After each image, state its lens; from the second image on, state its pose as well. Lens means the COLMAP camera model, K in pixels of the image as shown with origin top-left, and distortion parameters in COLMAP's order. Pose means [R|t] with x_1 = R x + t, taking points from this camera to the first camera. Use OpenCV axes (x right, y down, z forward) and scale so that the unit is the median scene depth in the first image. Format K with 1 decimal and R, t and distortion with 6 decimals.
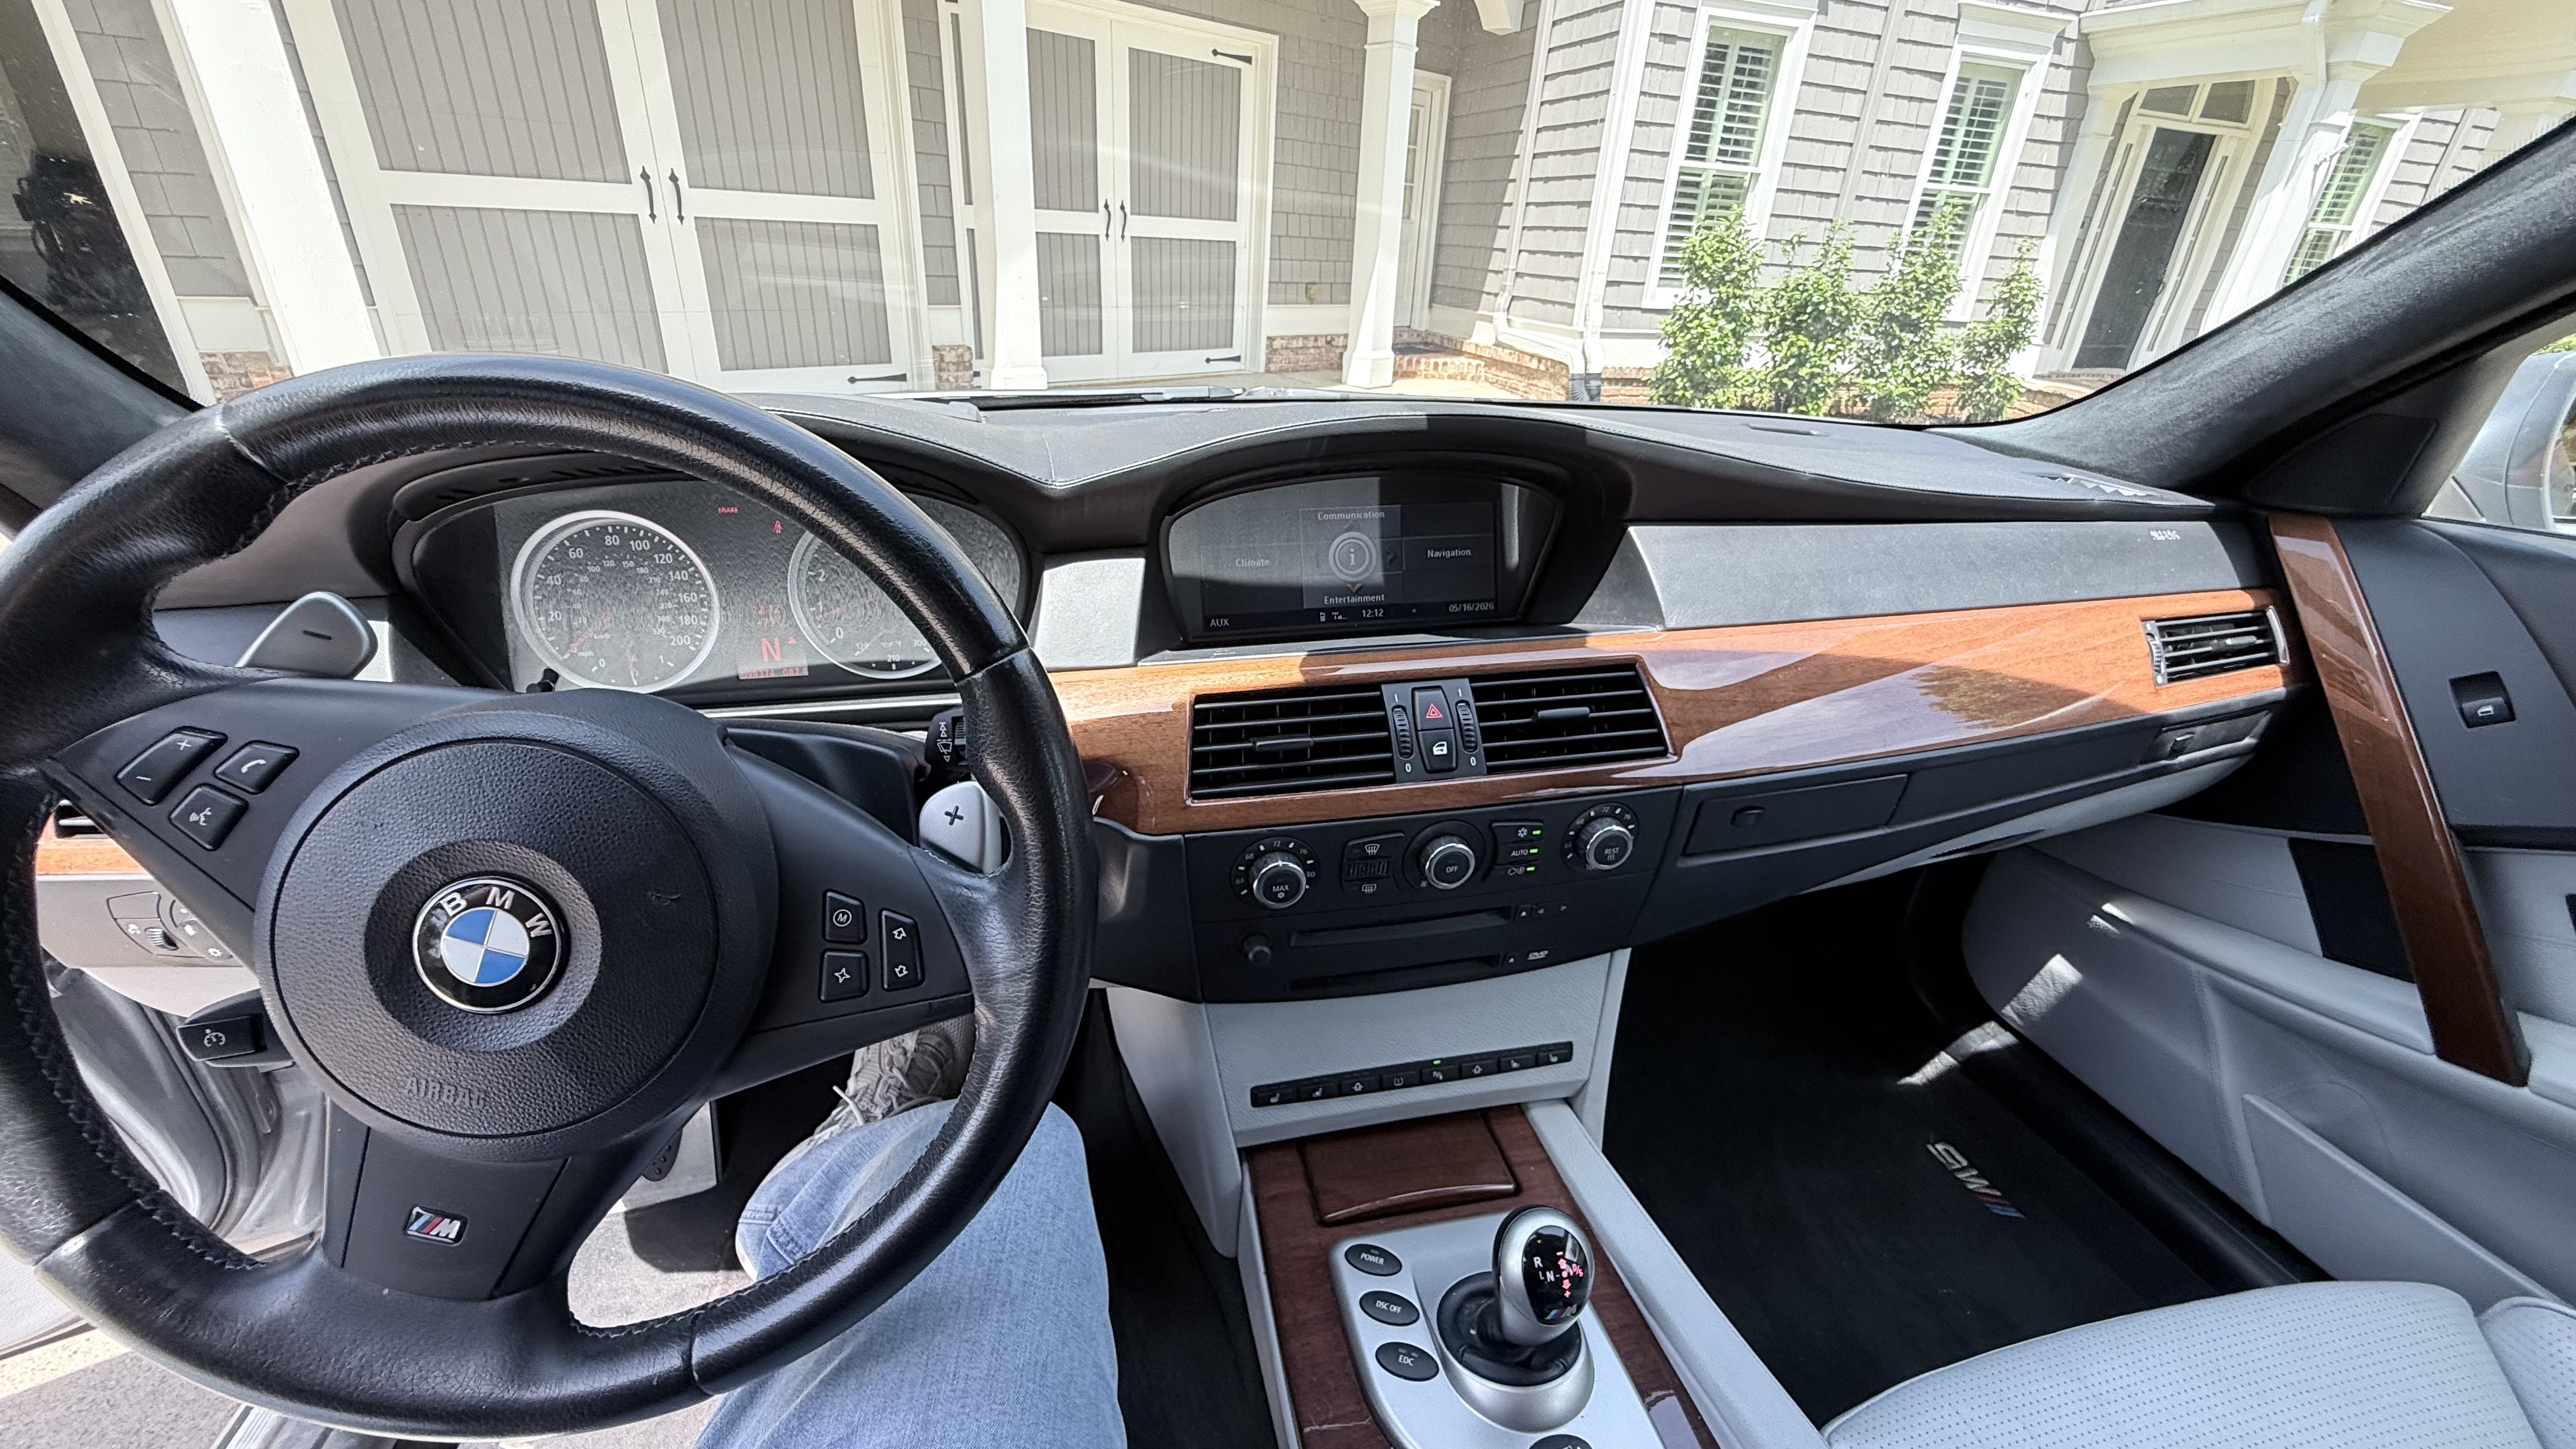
lens RADIAL K [[1049.7, 0, 1288.0], [0, 1049.7, 724.5], [0, 0, 1]] dist [0.001542, 0.000036]
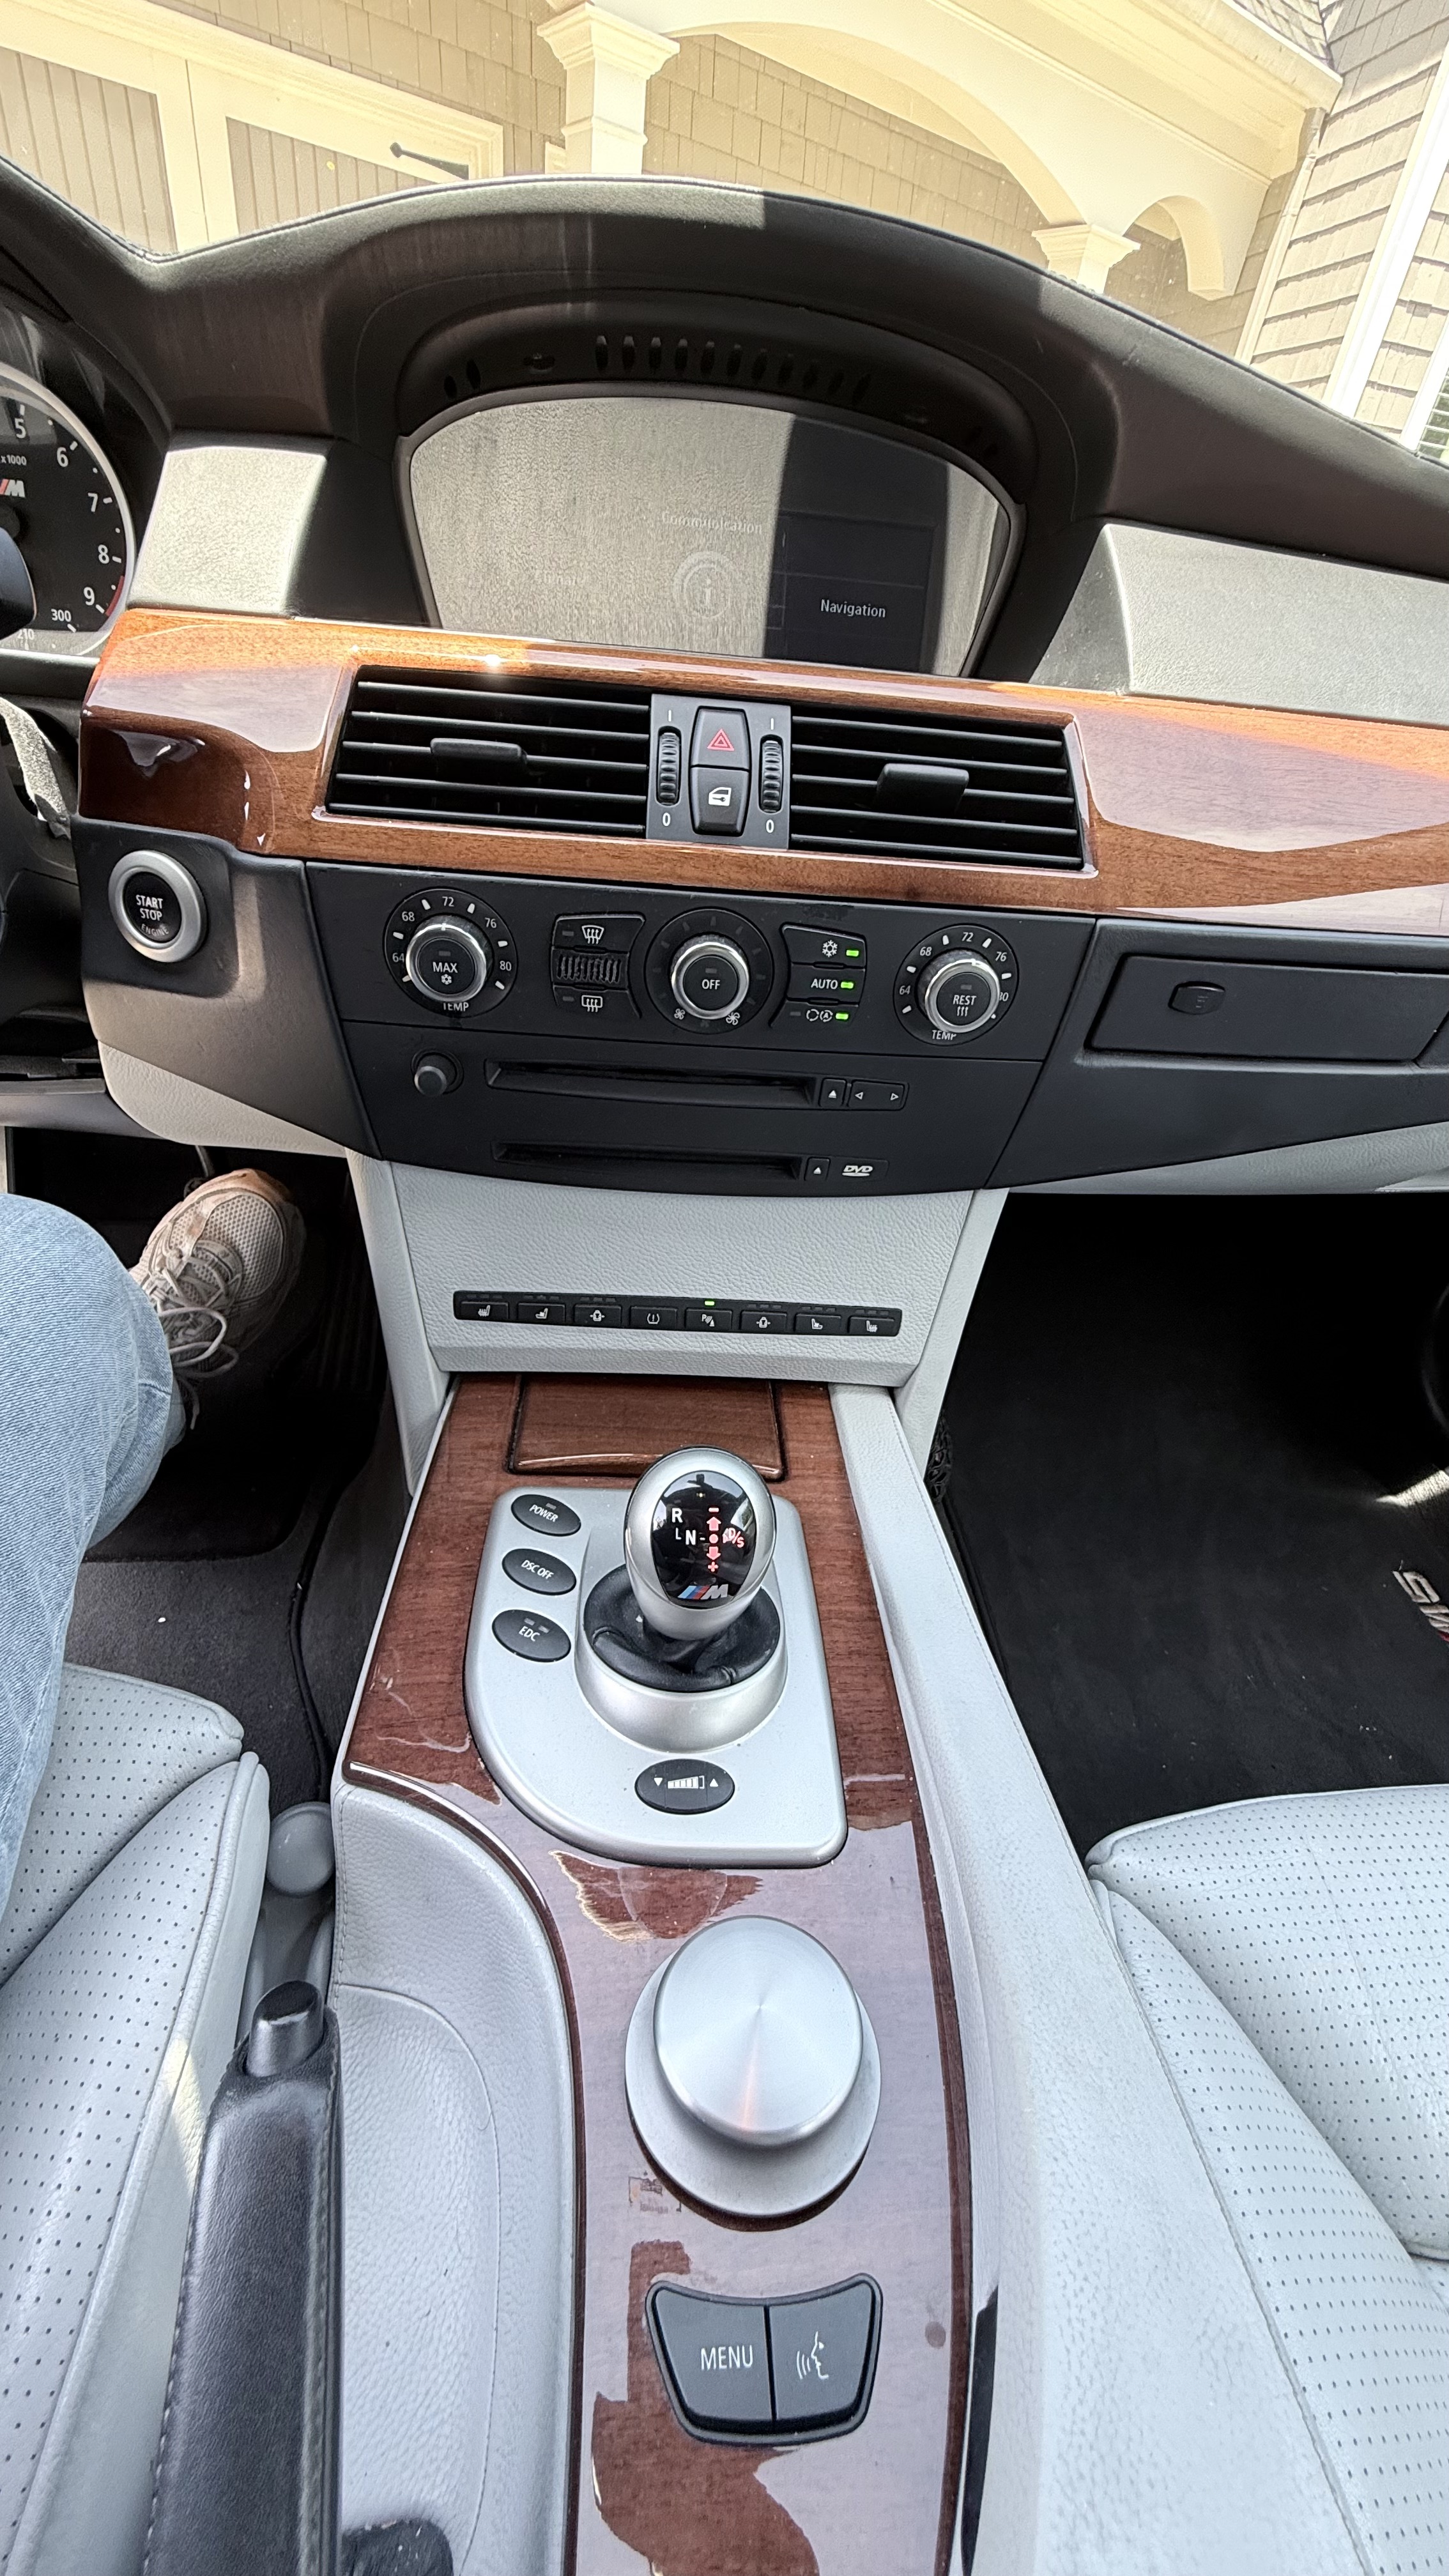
lens RADIAL K [[1049.7, 0, 724.5], [0, 1049.7, 1288.0], [0, 0, 1]] dist [0.001542, 0.000036]
pose [[0.984657, 0.147733, -0.092878, 0.258491], [-0.130741, 0.977067, 0.168069, 0.215538], [0.115578, -0.153347, 0.981390, 0.315303]]
